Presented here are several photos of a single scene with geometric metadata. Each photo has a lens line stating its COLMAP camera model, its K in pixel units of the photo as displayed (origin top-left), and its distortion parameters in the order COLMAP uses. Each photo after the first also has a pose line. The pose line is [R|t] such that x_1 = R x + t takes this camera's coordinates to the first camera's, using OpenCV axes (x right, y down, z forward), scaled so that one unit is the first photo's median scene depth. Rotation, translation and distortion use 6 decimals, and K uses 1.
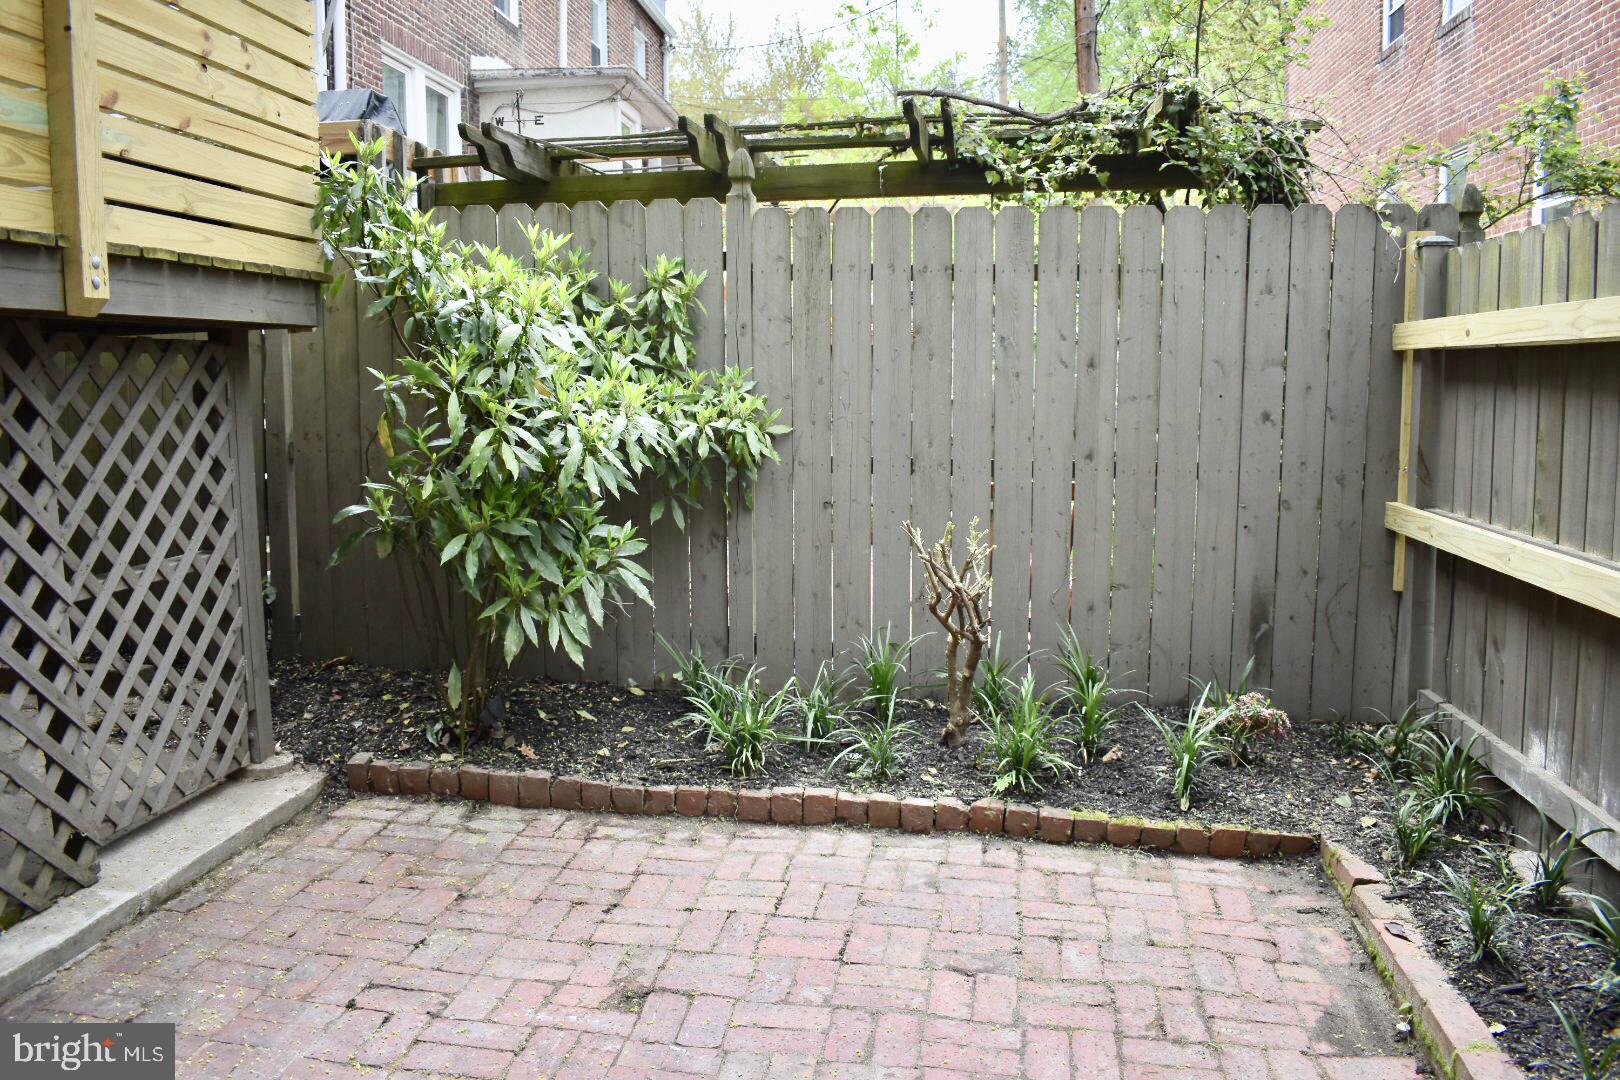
lens RADIAL K [[1268.3, 0, 810.6], [0, 1268.3, 537.2], [0, 0, 1]] dist [-0.091806, 0.009752]
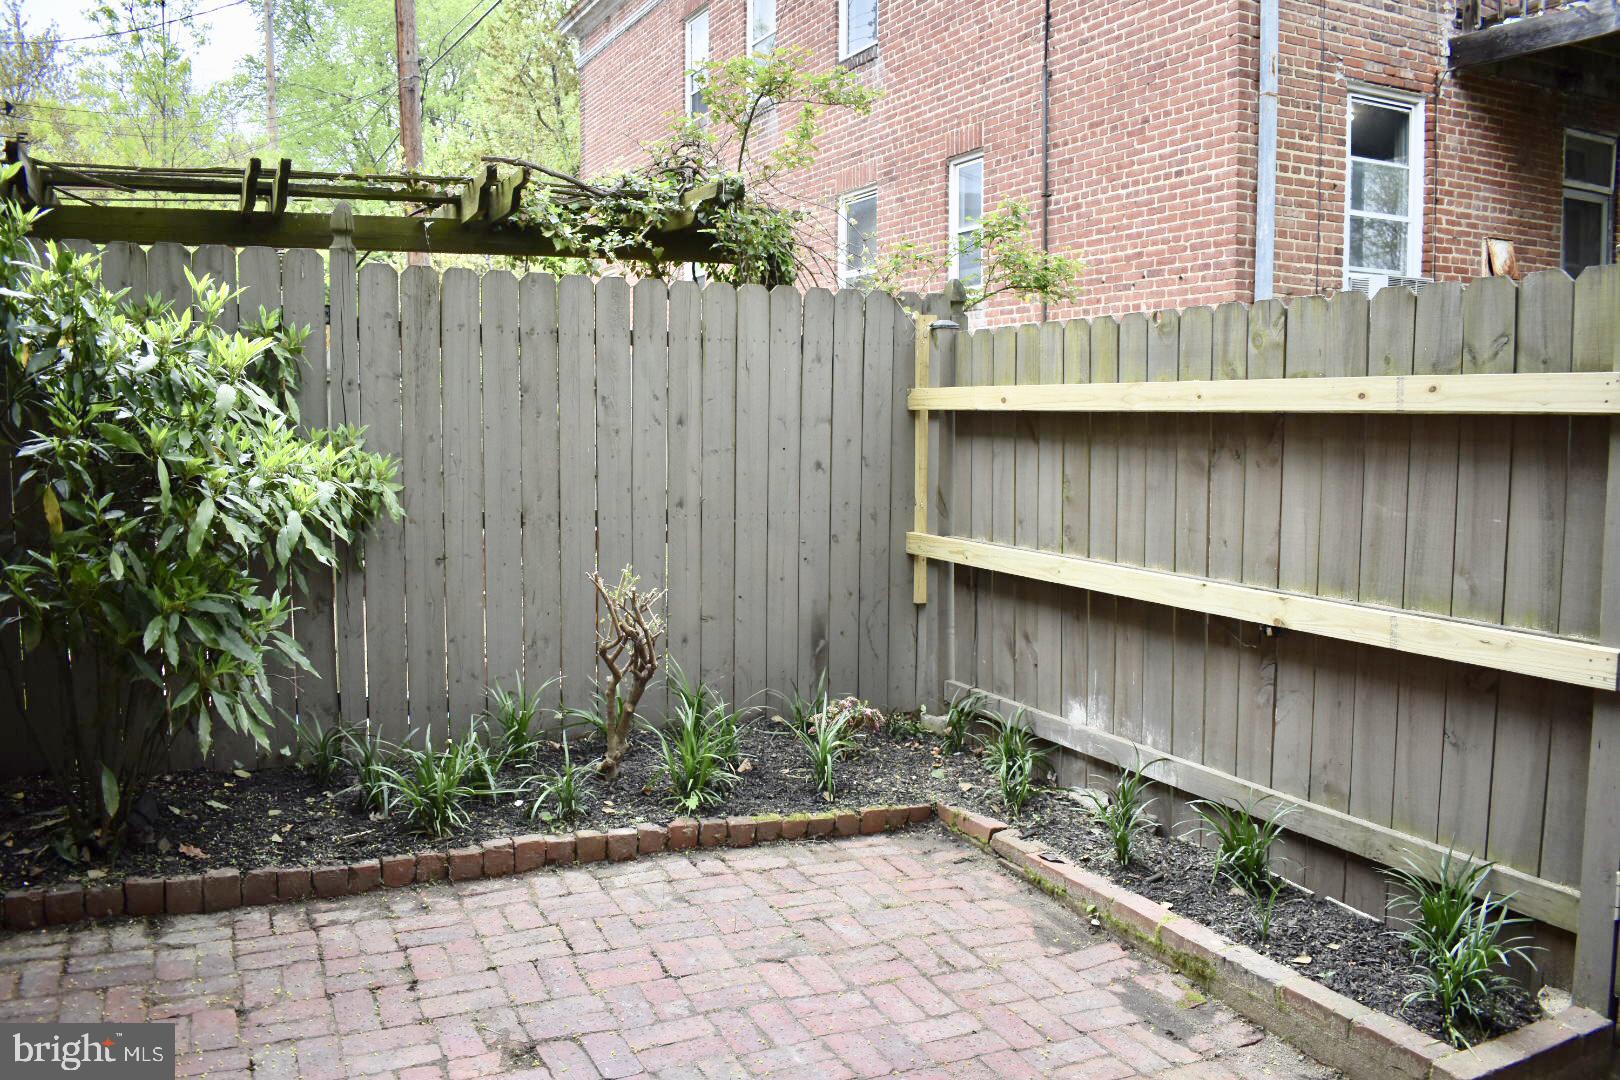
lens RADIAL K [[1268.3, 0, 811.0], [0, 1268.3, 538.3], [0, 0, 1]] dist [-0.091806, 0.009752]
pose [[0.829403, -0.047689, 0.556612, -0.352740], [0.062756, 0.997997, -0.008007, -0.020192], [-0.555115, 0.041572, 0.830734, 0.009407]]
